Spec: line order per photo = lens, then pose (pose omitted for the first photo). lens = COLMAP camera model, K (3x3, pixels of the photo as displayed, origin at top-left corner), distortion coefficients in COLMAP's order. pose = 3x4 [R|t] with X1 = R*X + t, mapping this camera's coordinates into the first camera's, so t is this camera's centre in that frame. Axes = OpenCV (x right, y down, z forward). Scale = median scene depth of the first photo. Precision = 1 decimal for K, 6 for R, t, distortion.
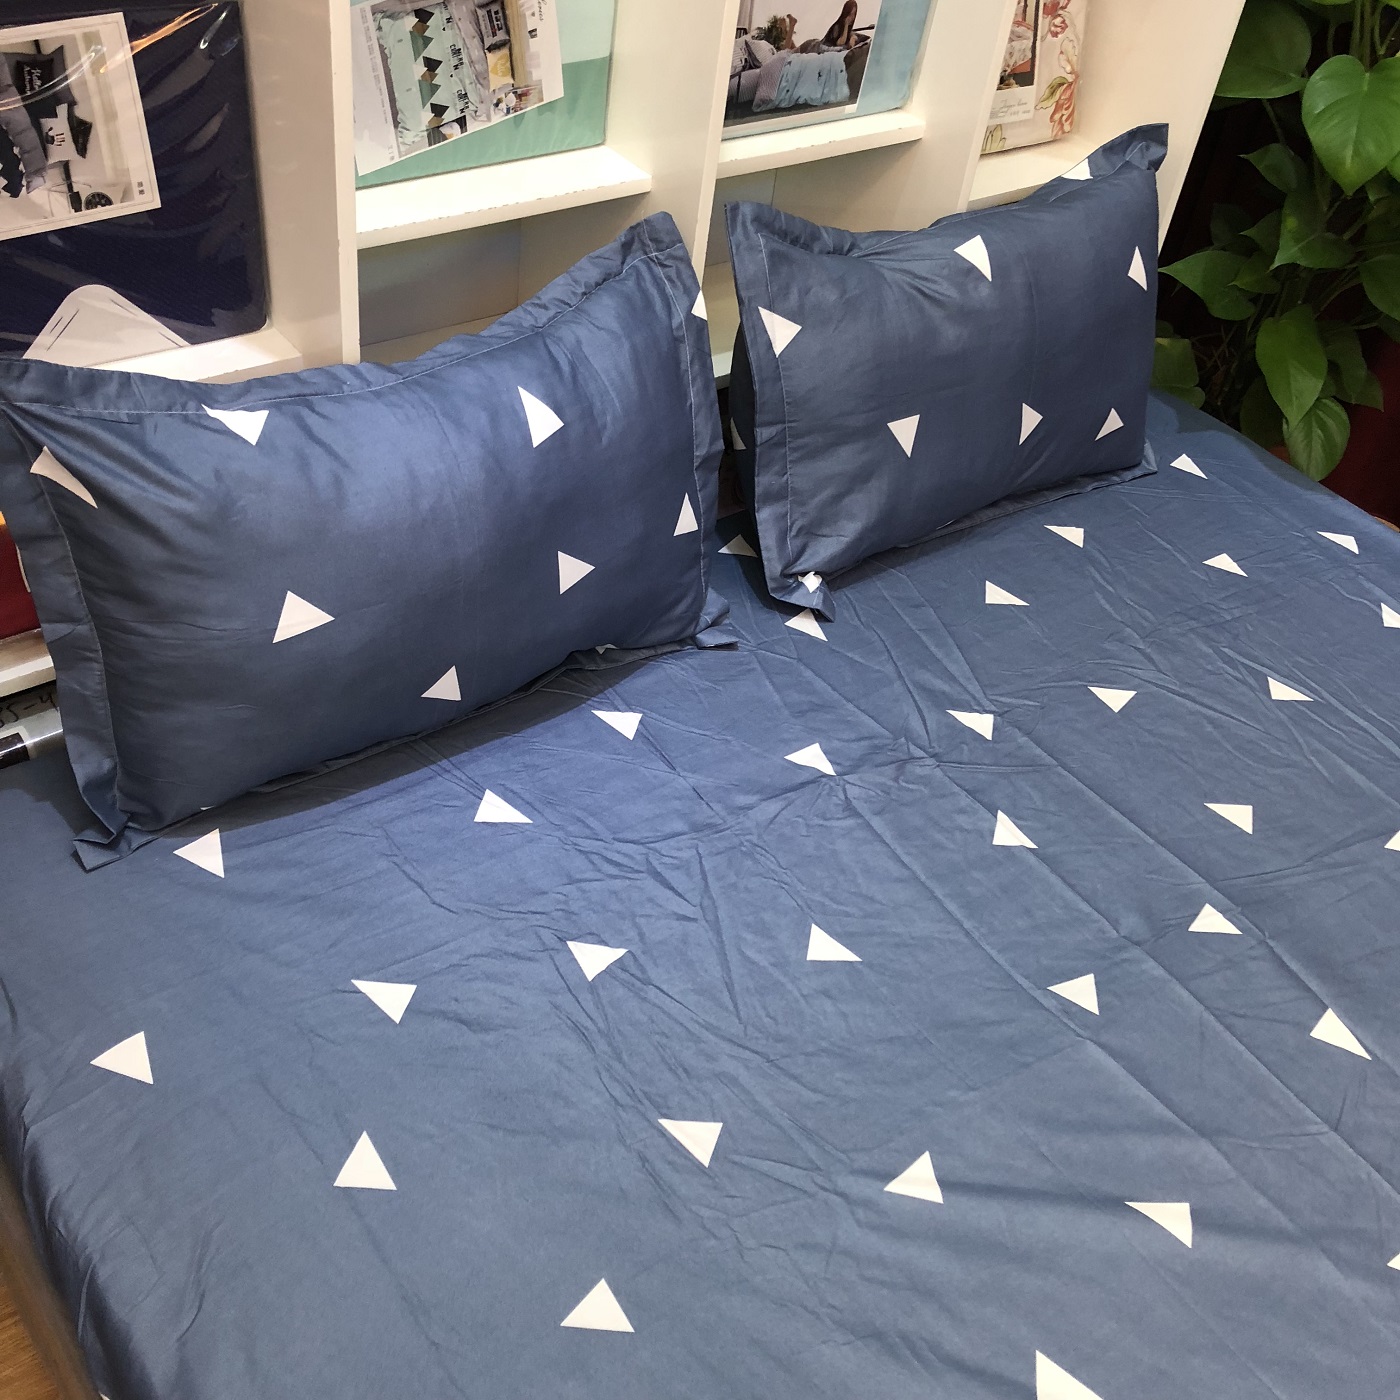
lens RADIAL K [[1603.3, 0, 819.5], [0, 1603.3, 702.8], [0, 0, 1]] dist [-0.001411, 0.005740]
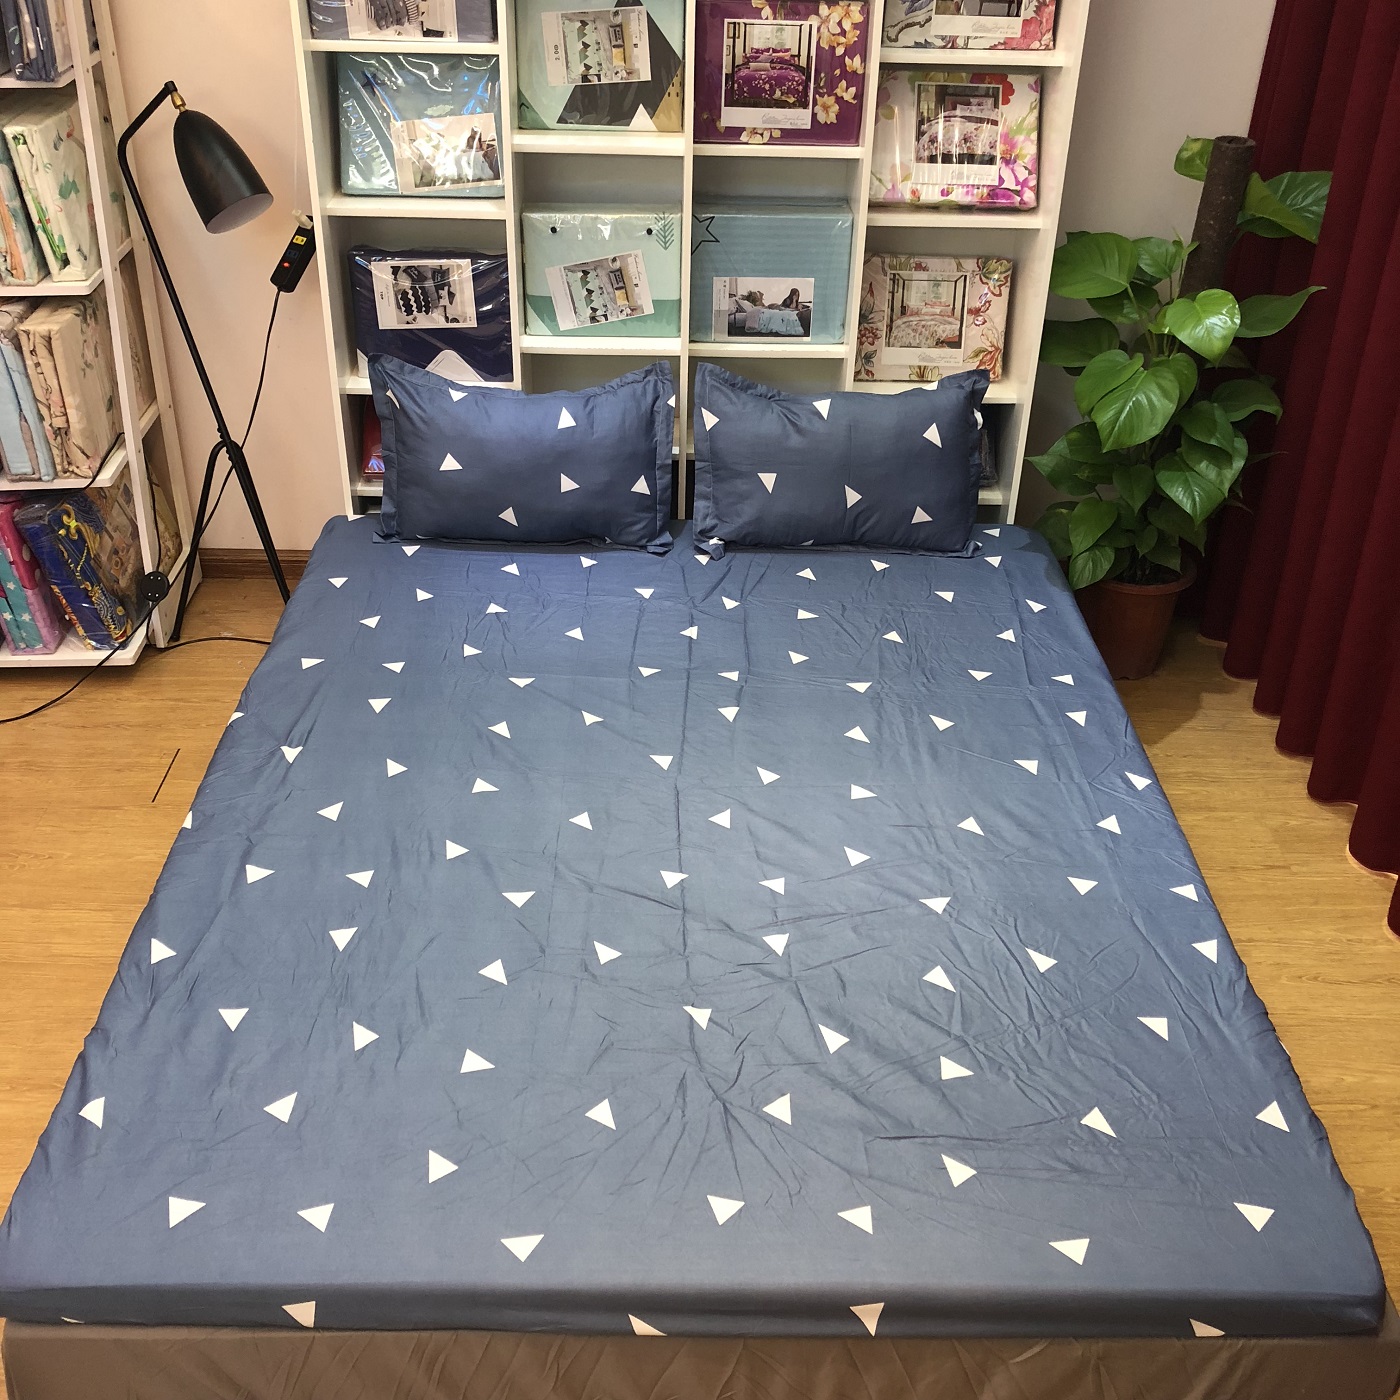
lens RADIAL K [[1490.9, 0, 702.0], [0, 1490.9, 699.1], [0, 0, 1]] dist [0.057930, -0.146698]
pose [[0.787507, 0.231127, -0.571326, 1.381121], [-0.332907, 0.939667, -0.078736, 0.336889], [0.518658, 0.252204, 0.816938, -0.686580]]
